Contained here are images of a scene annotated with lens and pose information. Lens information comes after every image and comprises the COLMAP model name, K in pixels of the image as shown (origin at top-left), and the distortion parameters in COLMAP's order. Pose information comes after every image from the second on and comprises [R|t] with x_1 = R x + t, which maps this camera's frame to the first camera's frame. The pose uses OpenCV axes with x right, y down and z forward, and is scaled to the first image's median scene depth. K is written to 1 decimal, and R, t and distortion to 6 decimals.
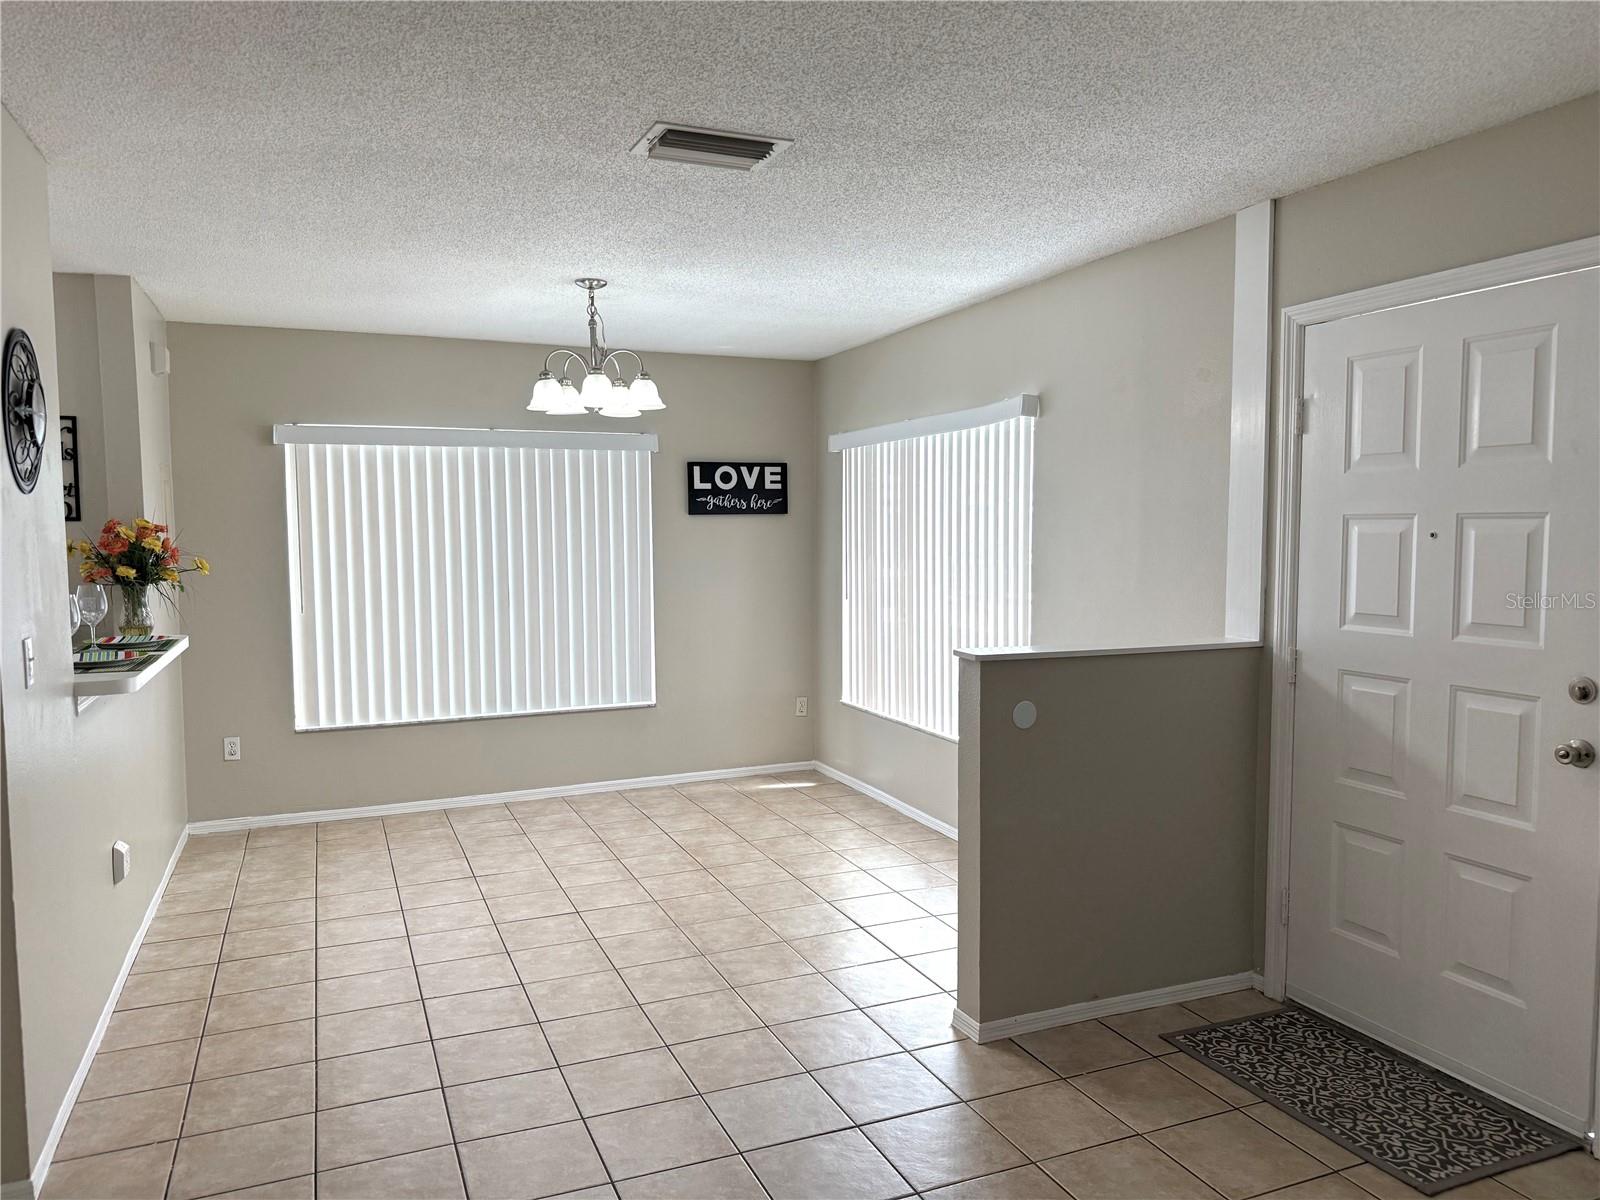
lens RADIAL K [[1120.7, 0, 801.9], [0, 1120.7, 605.8], [0, 0, 1]] dist [0.091048, -0.145561]
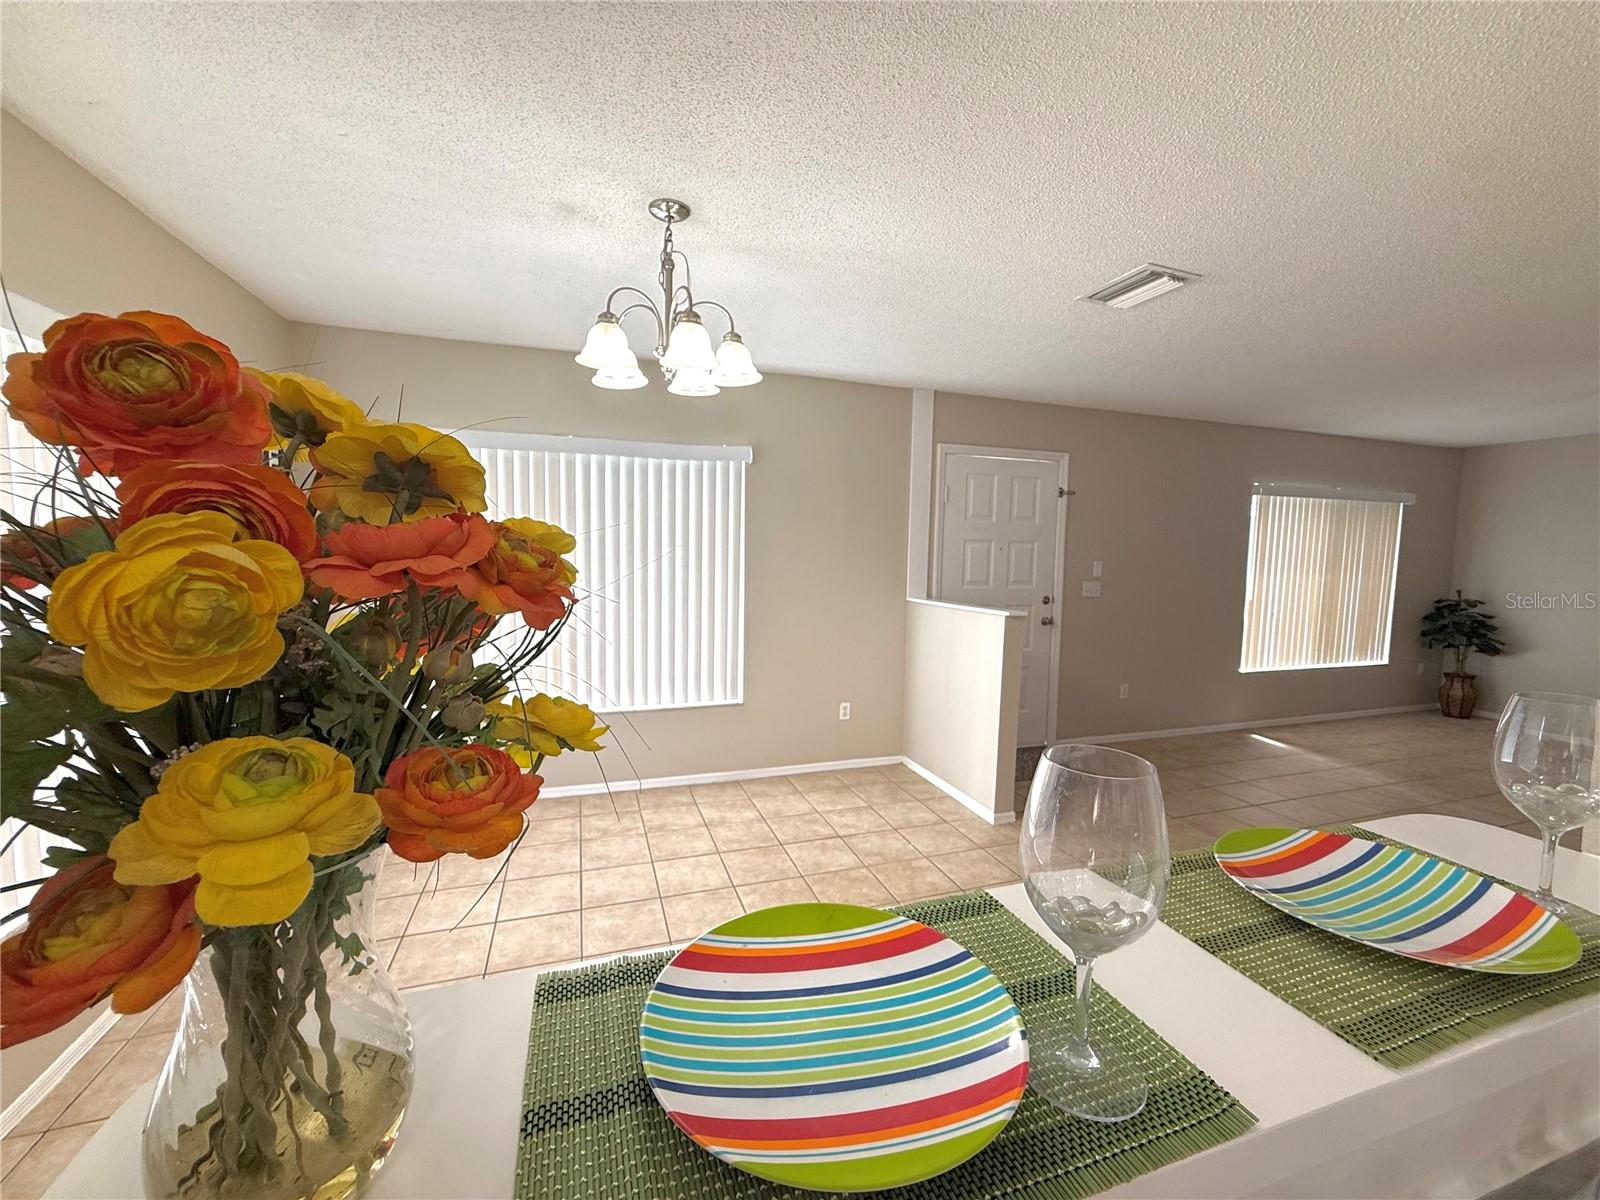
lens RADIAL K [[650.0, 0, 800.0], [0, 650.0, 600.0], [0, 0, 1]] dist [-0.000871, -0.000008]
pose [[0.069396, -0.078519, 0.994494, -0.633403], [0.048884, 0.995968, 0.075224, -0.052206], [-0.996391, 0.043395, 0.072955, 0.883851]]
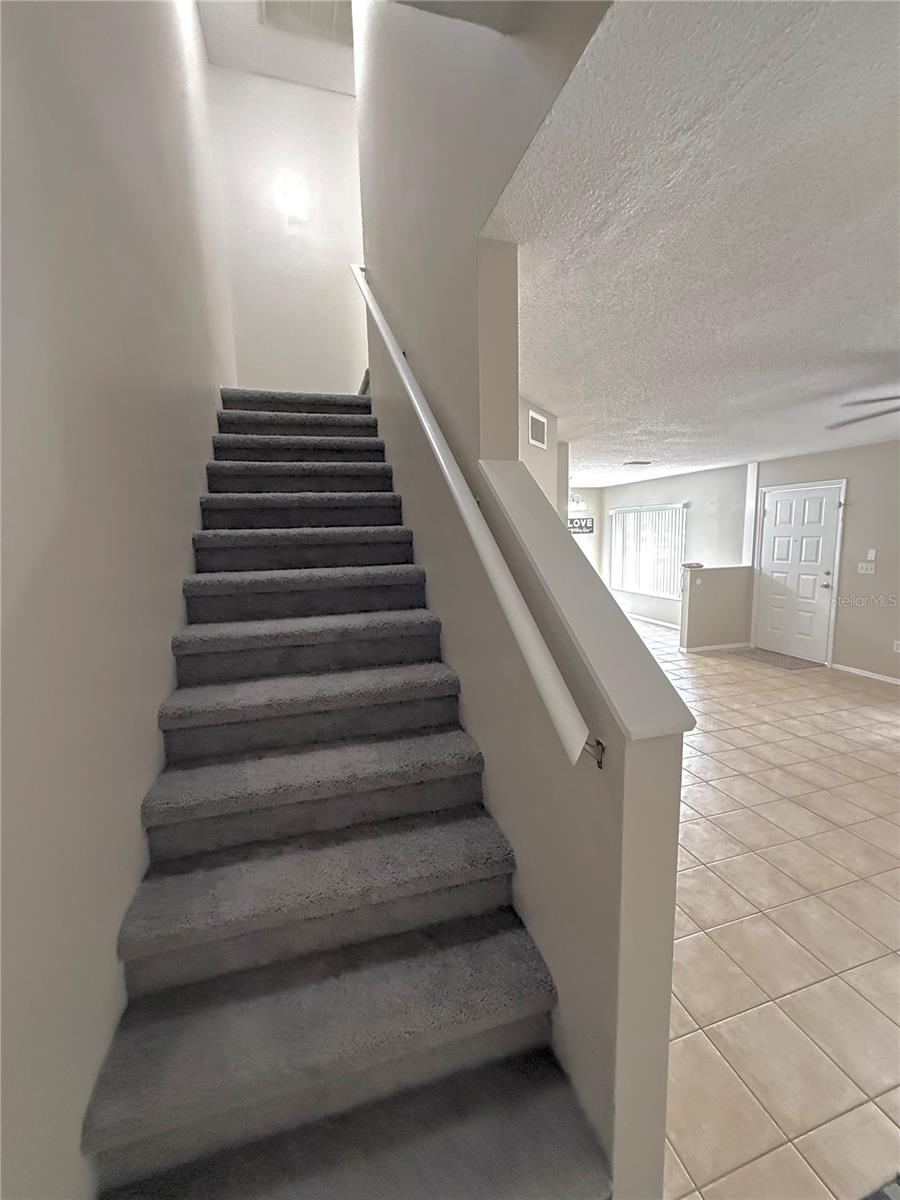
lens RADIAL K [[479.2, 0, 453.0], [0, 479.2, 598.8], [0, 0, 1]] dist [0.001077, 0.000057]
pose [[0.994453, -0.007641, -0.104906, -0.409707], [0.015309, 0.997252, 0.072488, 0.006267], [0.104064, -0.073692, 0.991837, -0.715755]]
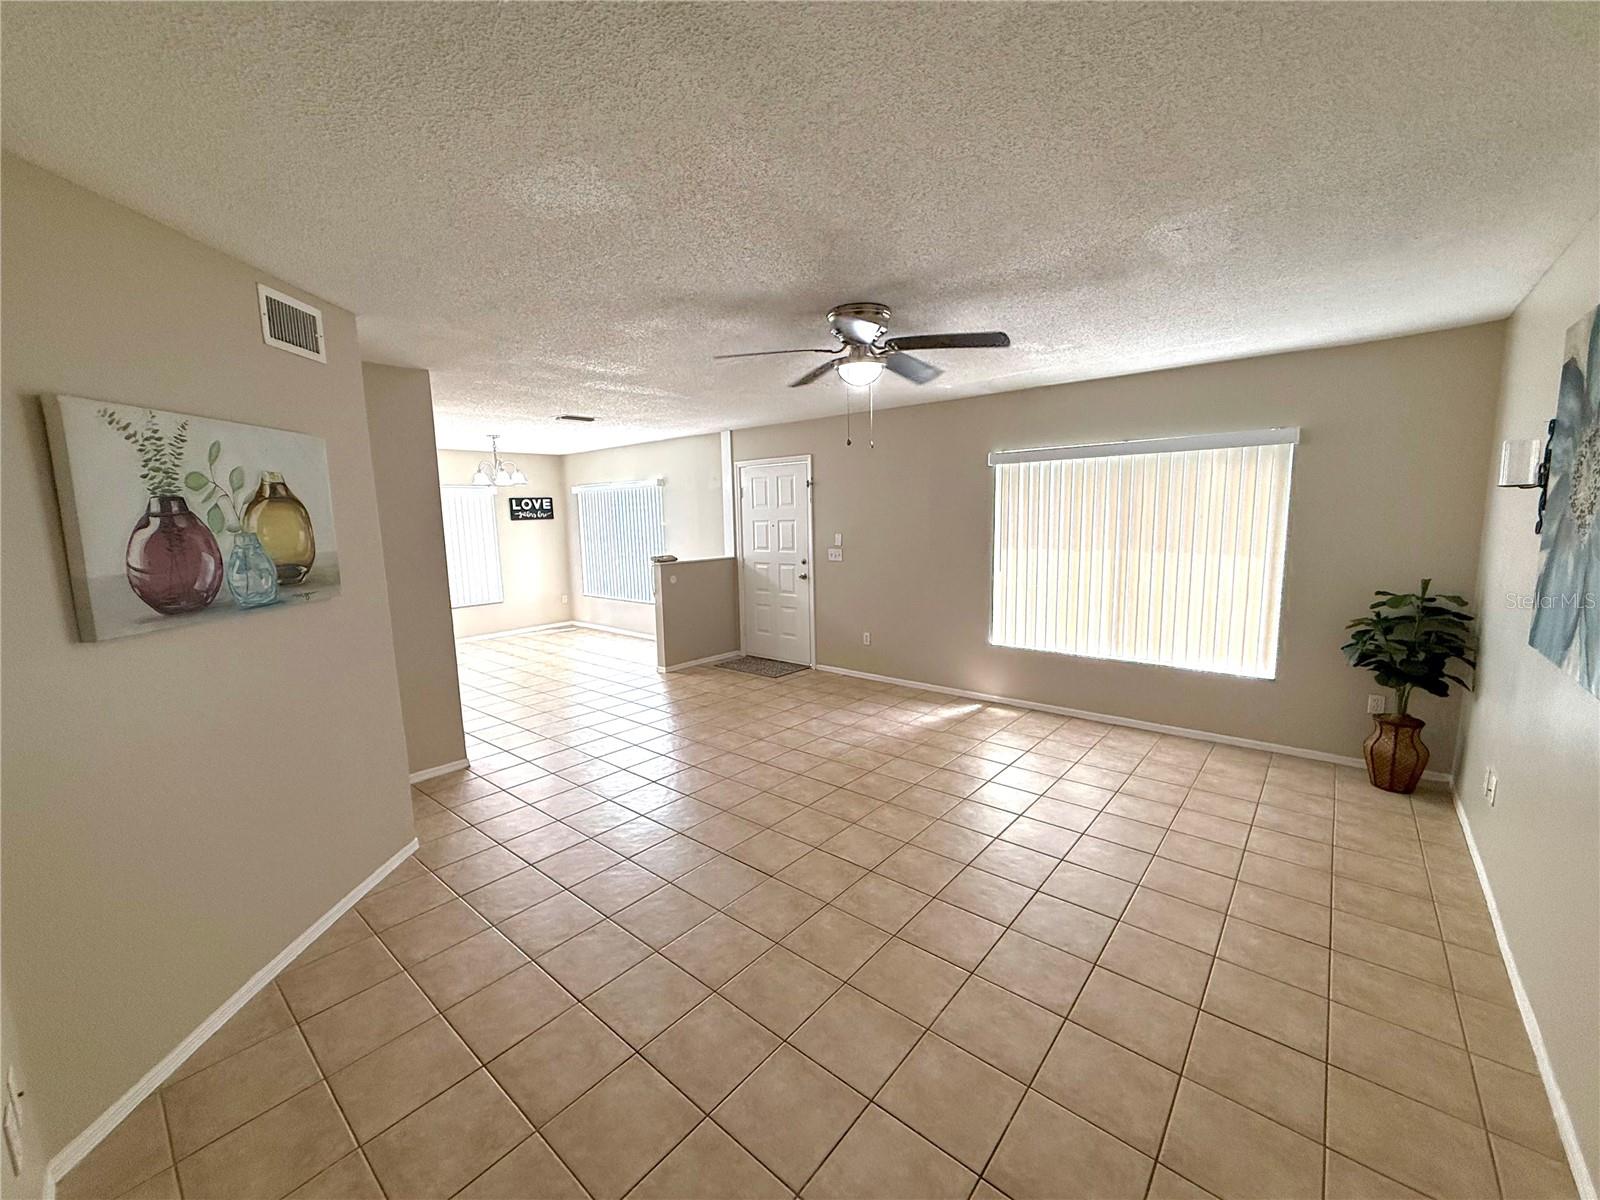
lens RADIAL K [[636.6, 0, 794.1], [0, 636.6, 596.5], [0, 0, 1]] dist [-0.001845, -0.000095]
pose [[0.893720, -0.075596, 0.442210, -0.242319], [0.049851, 0.996330, 0.069573, 0.021210], [-0.445847, -0.040134, 0.894209, -0.659419]]
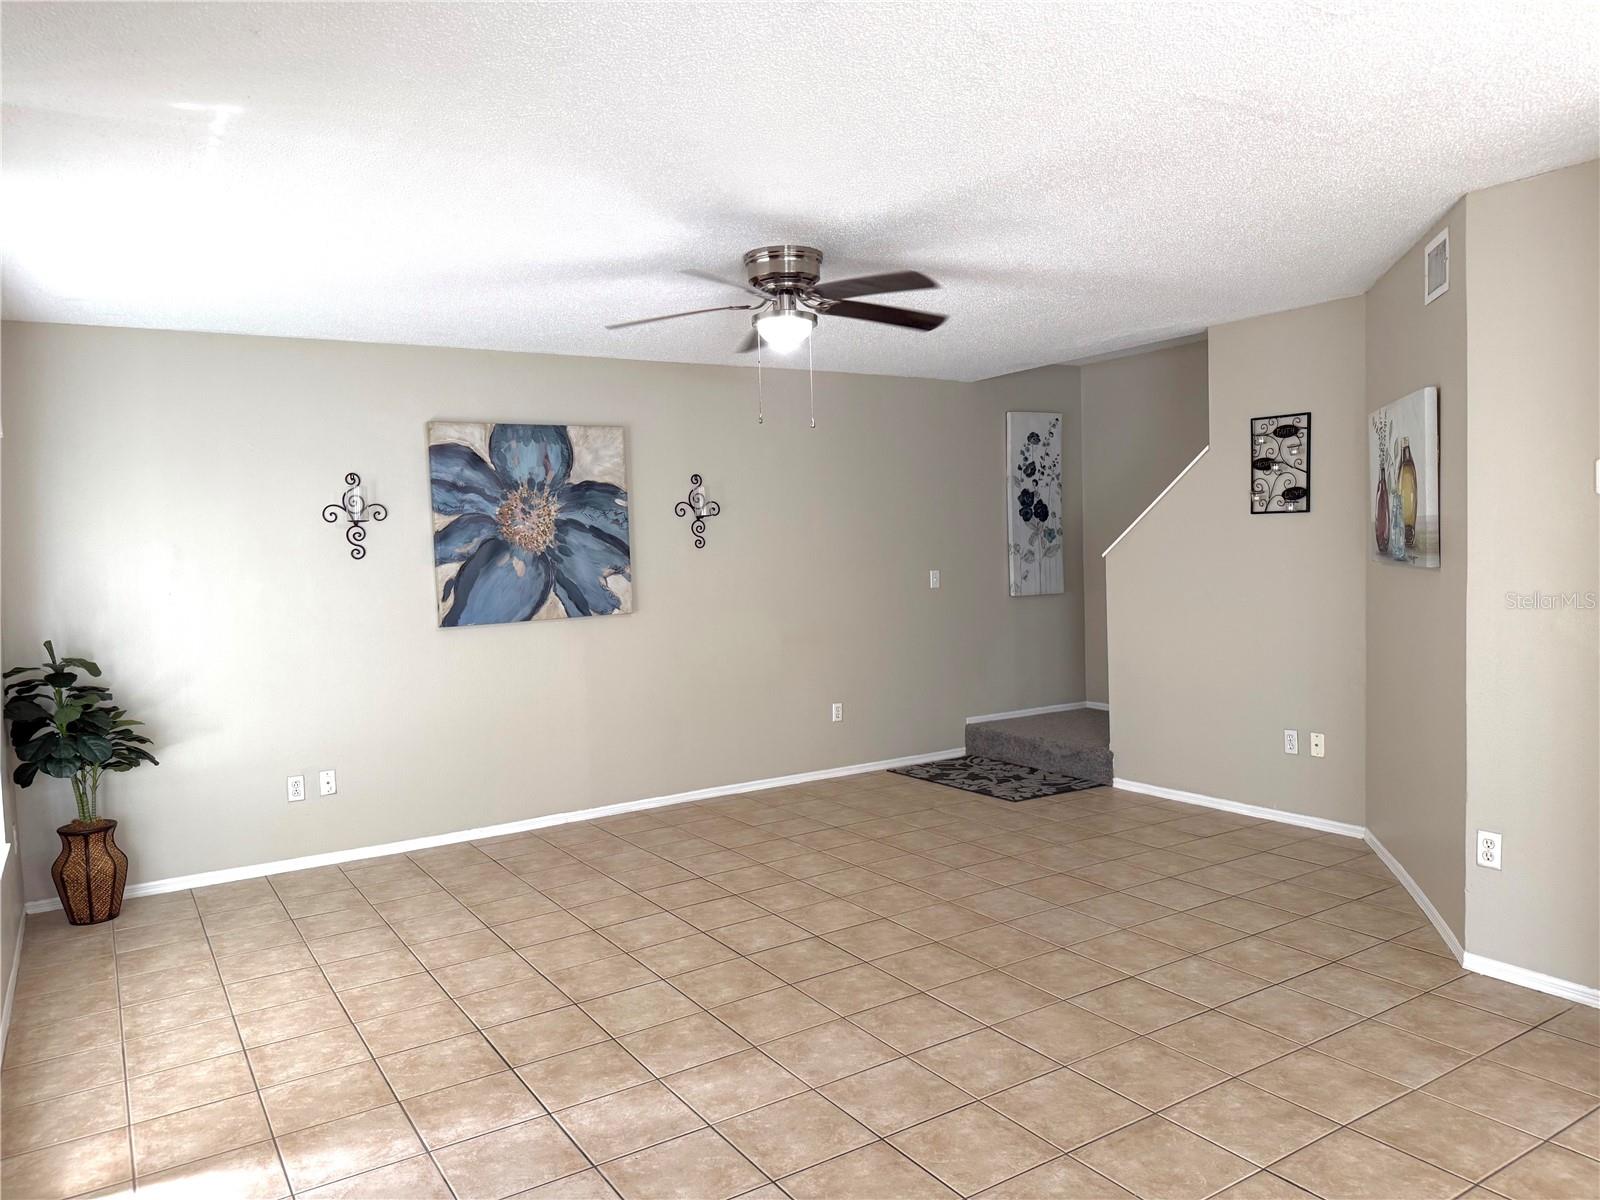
lens RADIAL K [[1120.7, 0, 801.9], [0, 1120.7, 605.8], [0, 0, 1]] dist [0.091048, -0.145561]
pose [[-0.985576, 0.045033, -0.163131, 0.248131], [0.024822, 0.991987, 0.123878, -0.049014], [0.167402, 0.118042, -0.978796, 0.757060]]
